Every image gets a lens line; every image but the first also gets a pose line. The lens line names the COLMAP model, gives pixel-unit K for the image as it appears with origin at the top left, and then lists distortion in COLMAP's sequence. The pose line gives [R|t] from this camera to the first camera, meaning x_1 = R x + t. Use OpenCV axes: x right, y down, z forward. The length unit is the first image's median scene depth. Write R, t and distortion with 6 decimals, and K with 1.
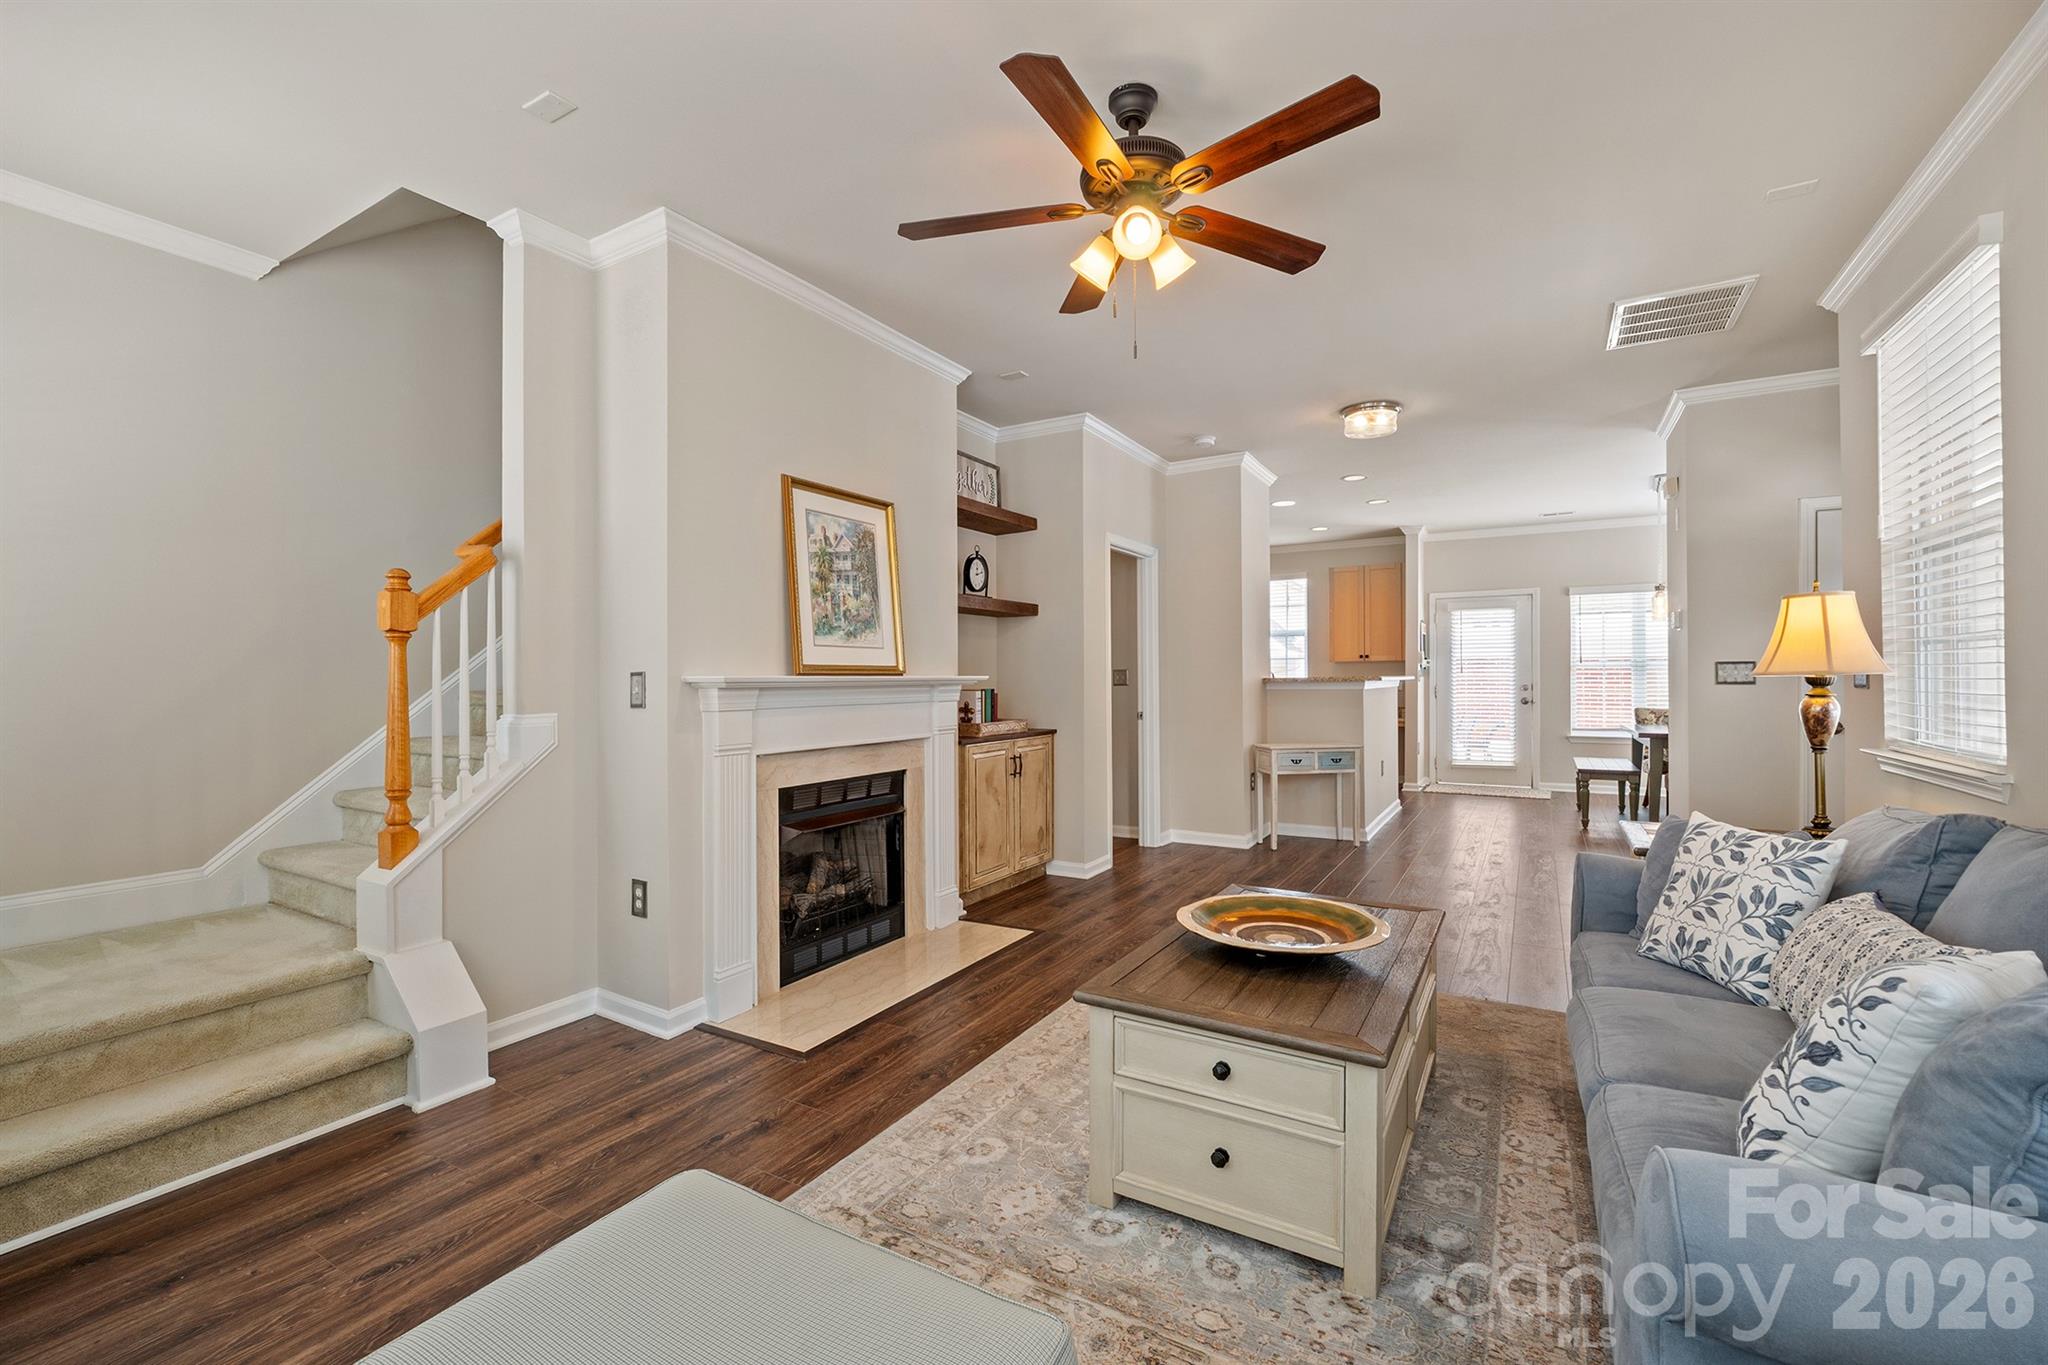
lens RADIAL K [[862.9, 0, 1025.3], [0, 862.9, 682.7], [0, 0, 1]] dist [-0.008260, 0.000690]
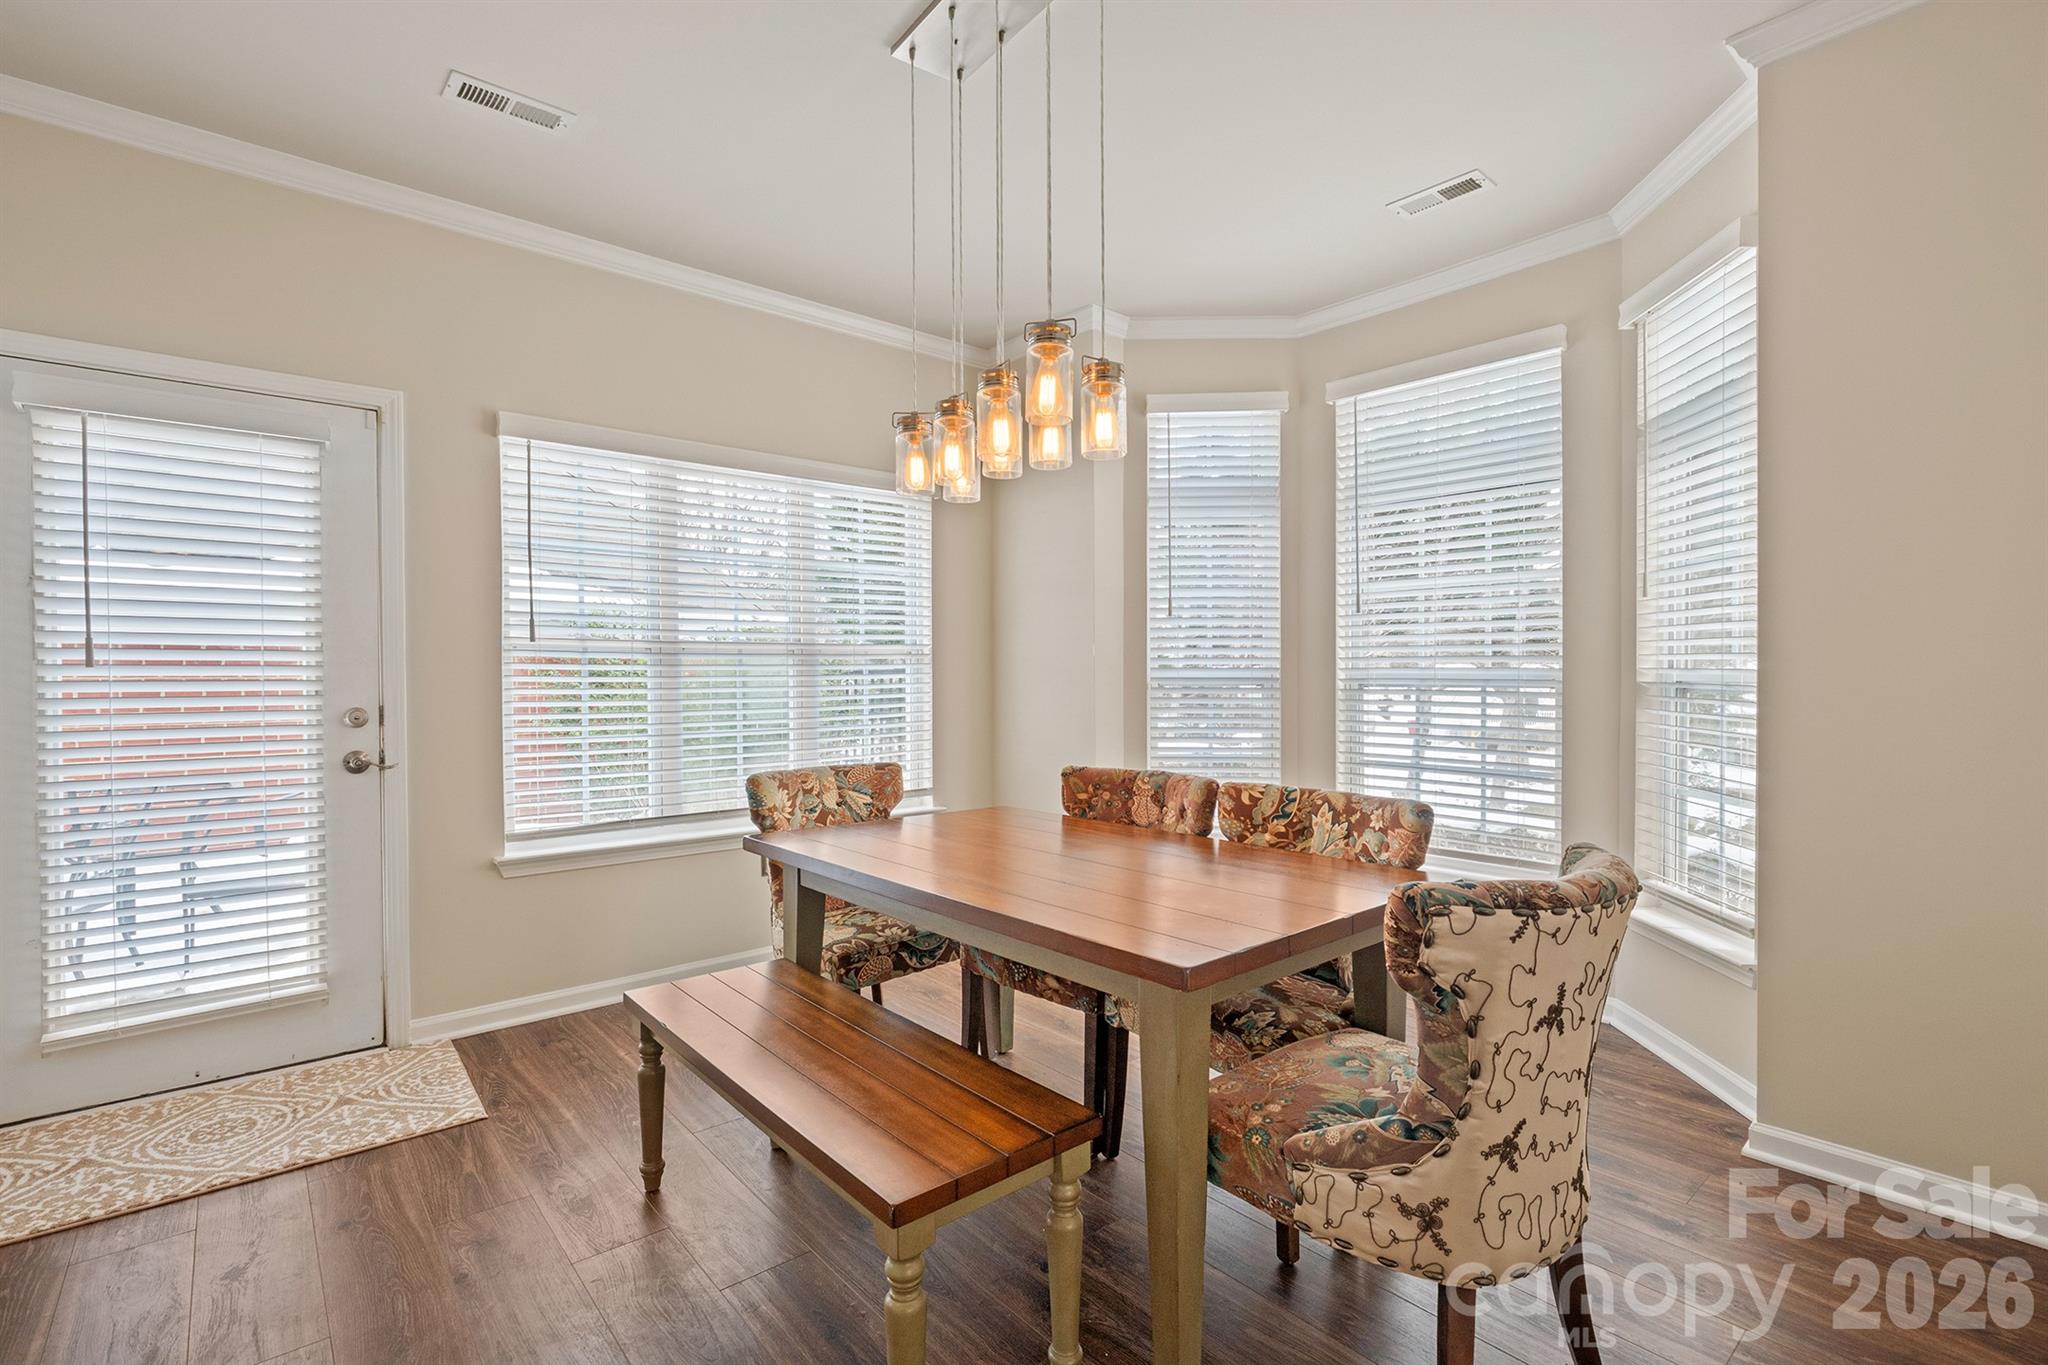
lens RADIAL K [[944.2, 0, 1020.4], [0, 944.2, 677.6], [0, 0, 1]] dist [-0.001650, 0.000023]
pose [[0.333243, -0.004409, 0.942831, 0.790433], [0.008515, 0.999962, 0.001666, -0.015999], [-0.942802, 0.007473, 0.333268, 1.527298]]
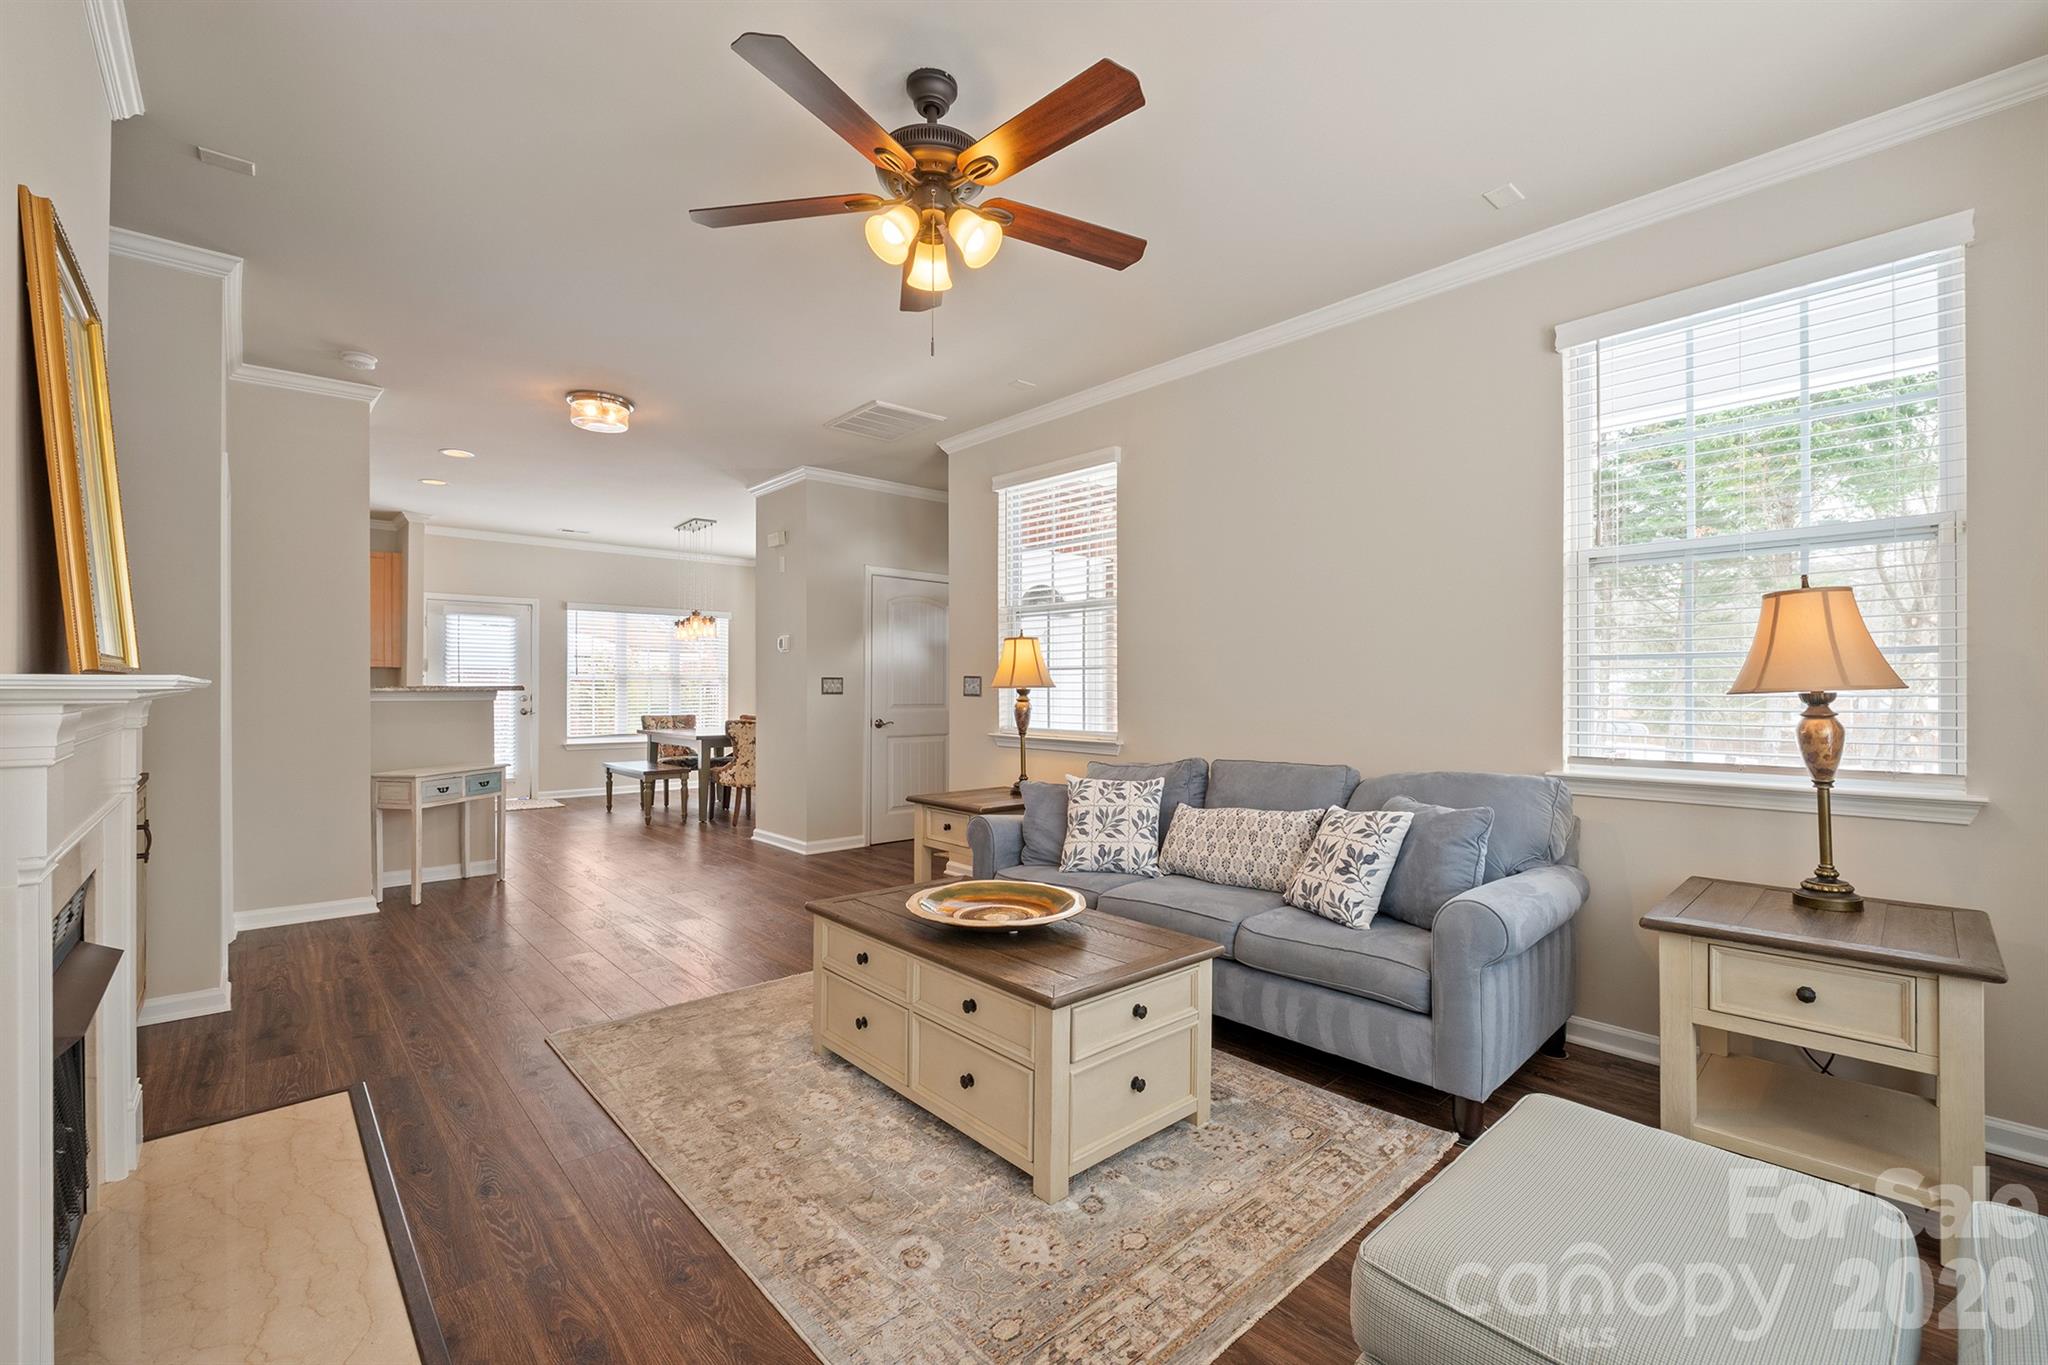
lens RADIAL K [[862.9, 0, 1019.0], [0, 862.9, 688.5], [0, 0, 1]] dist [-0.008260, 0.000690]
pose [[0.307634, 0.004803, 0.951492, -0.427583], [0.000814, 0.999986, -0.005311, 0.000979], [-0.951504, 0.002409, 0.307626, 0.343205]]
